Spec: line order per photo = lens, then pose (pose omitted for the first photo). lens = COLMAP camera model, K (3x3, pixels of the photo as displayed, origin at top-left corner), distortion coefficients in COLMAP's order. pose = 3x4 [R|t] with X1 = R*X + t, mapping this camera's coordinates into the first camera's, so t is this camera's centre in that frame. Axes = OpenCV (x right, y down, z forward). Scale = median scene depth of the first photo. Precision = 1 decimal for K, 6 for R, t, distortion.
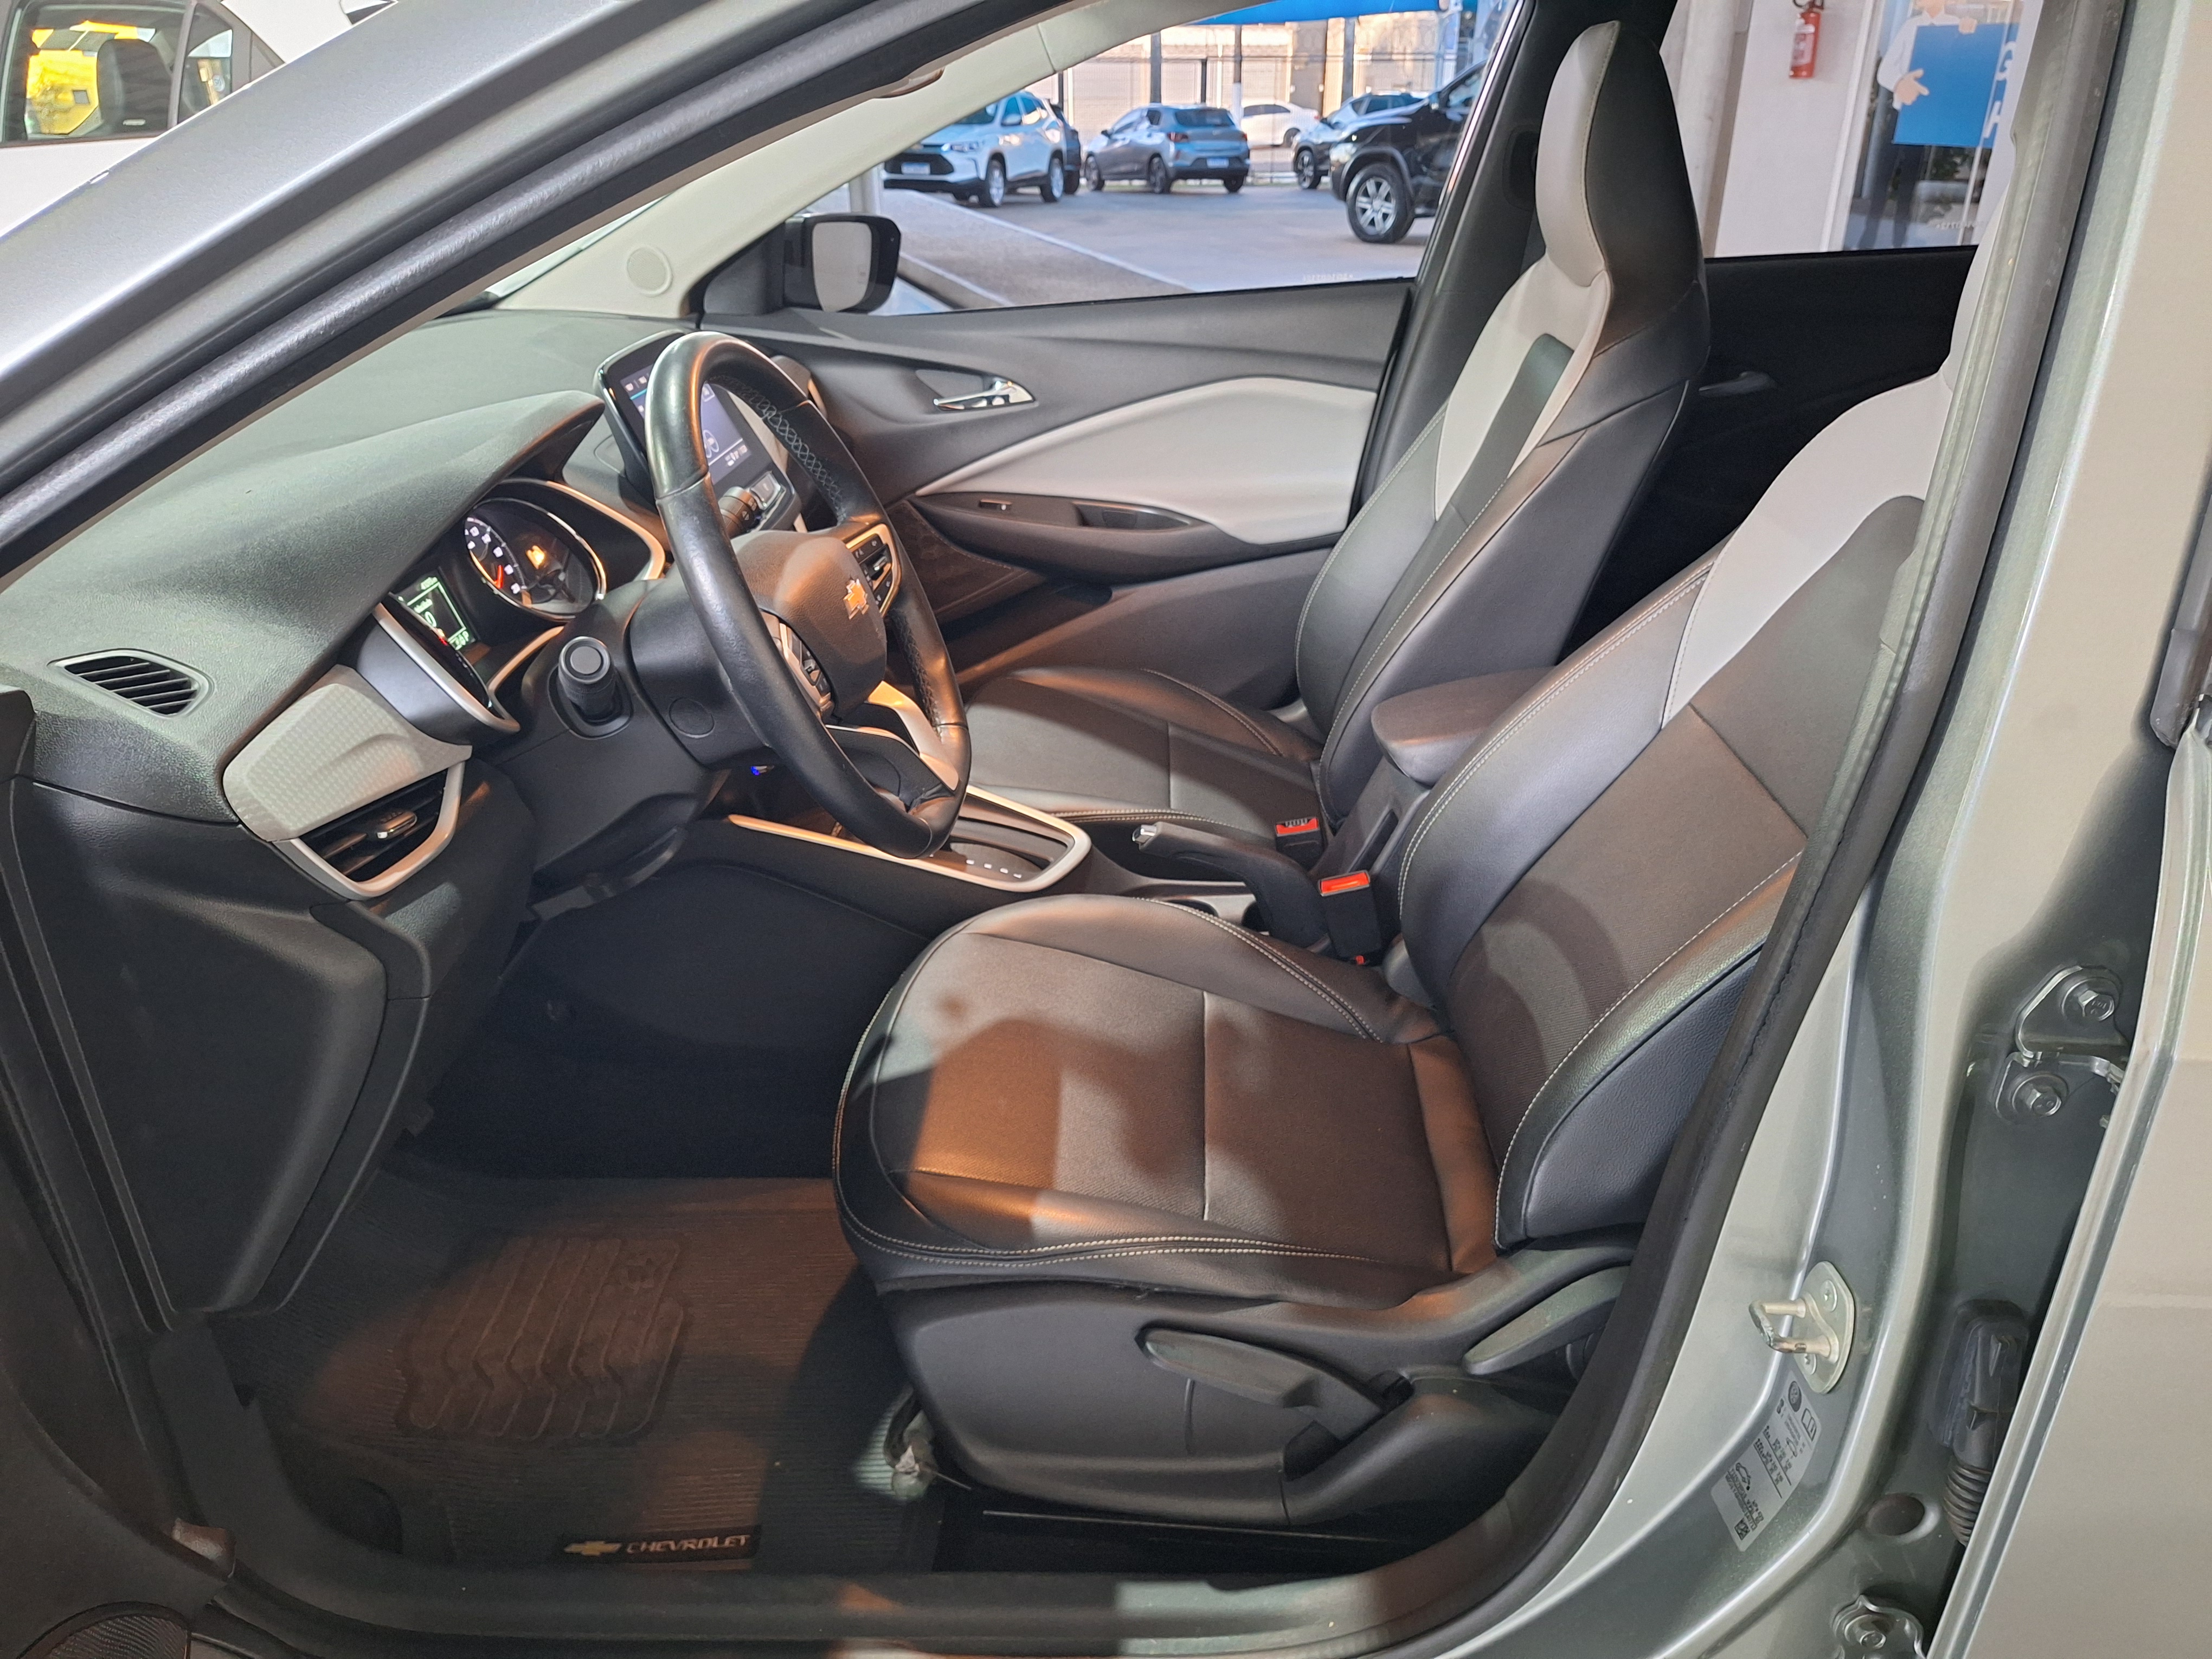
lens RADIAL K [[1507.1, 0, 1106.0], [0, 1507.1, 829.5], [0, 0, 1]] dist [0.028473, -0.021787]
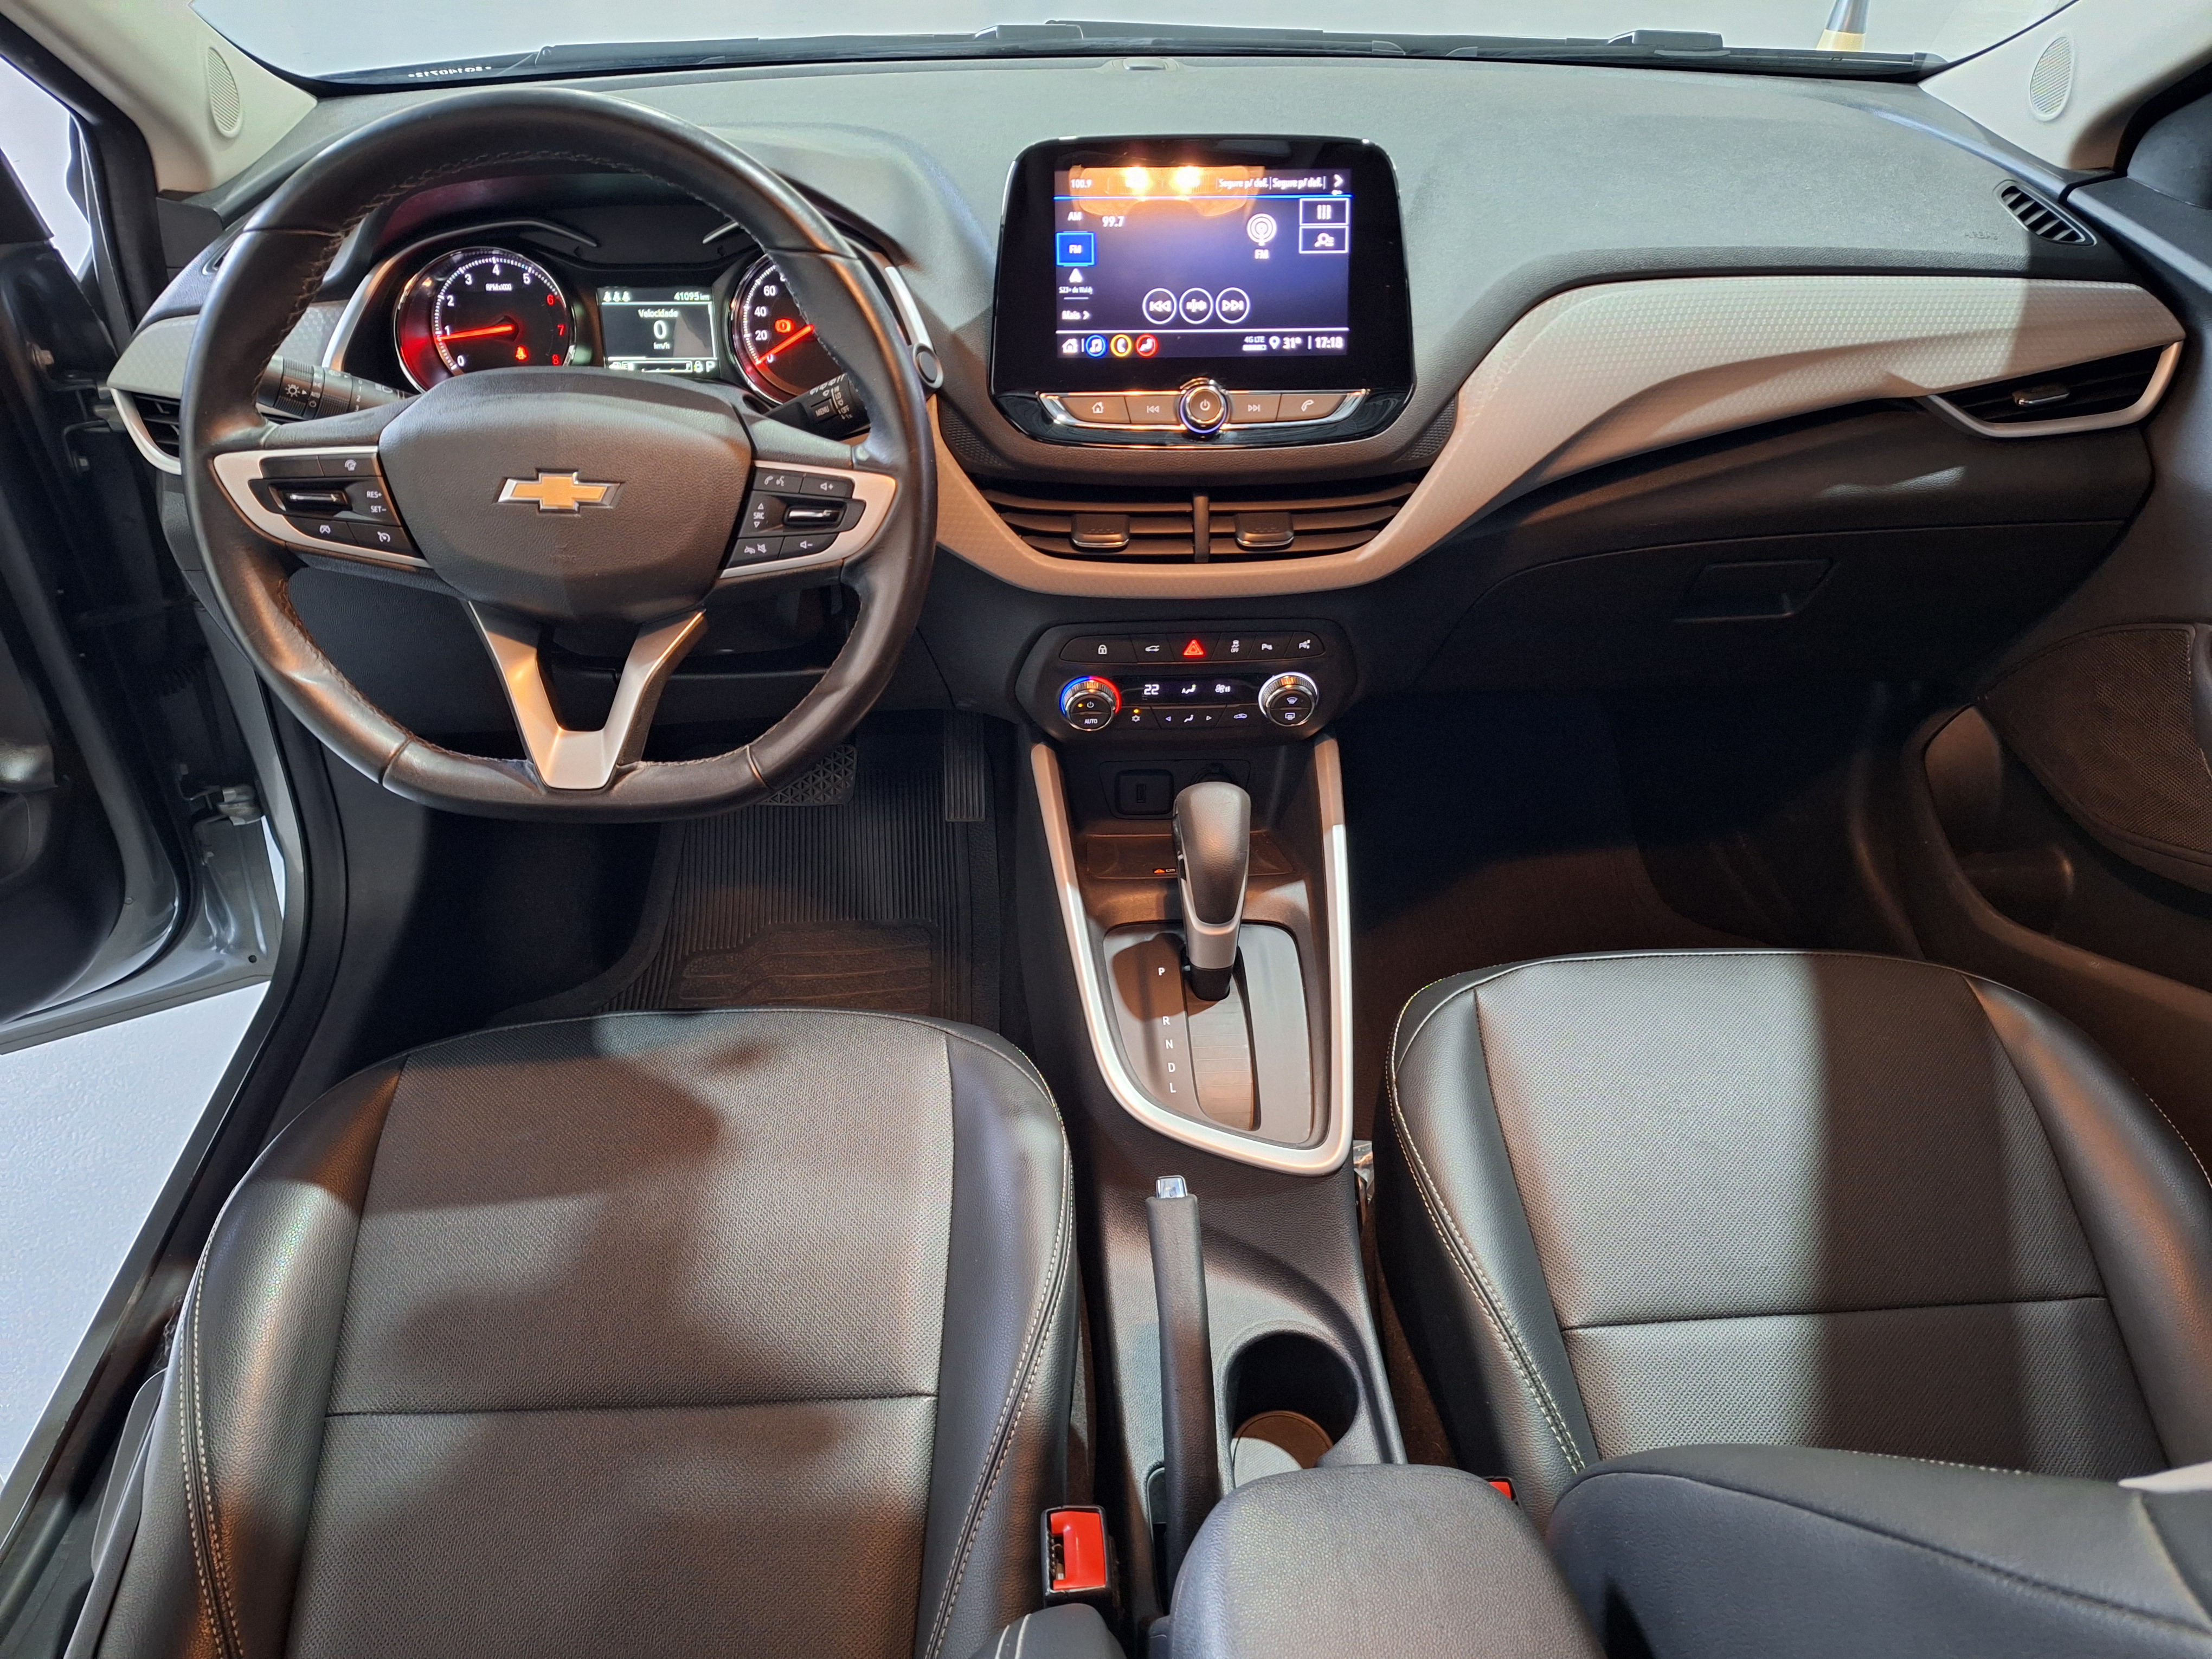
lens RADIAL K [[1507.1, 0, 1106.0], [0, 1507.1, 829.5], [0, 0, 1]] dist [0.028473, -0.021787]
pose [[0.133306, 0.613088, -0.778686, 0.437032], [-0.456935, 0.735229, 0.500648, -0.421409], [0.879454, 0.289069, 0.378152, 0.798853]]
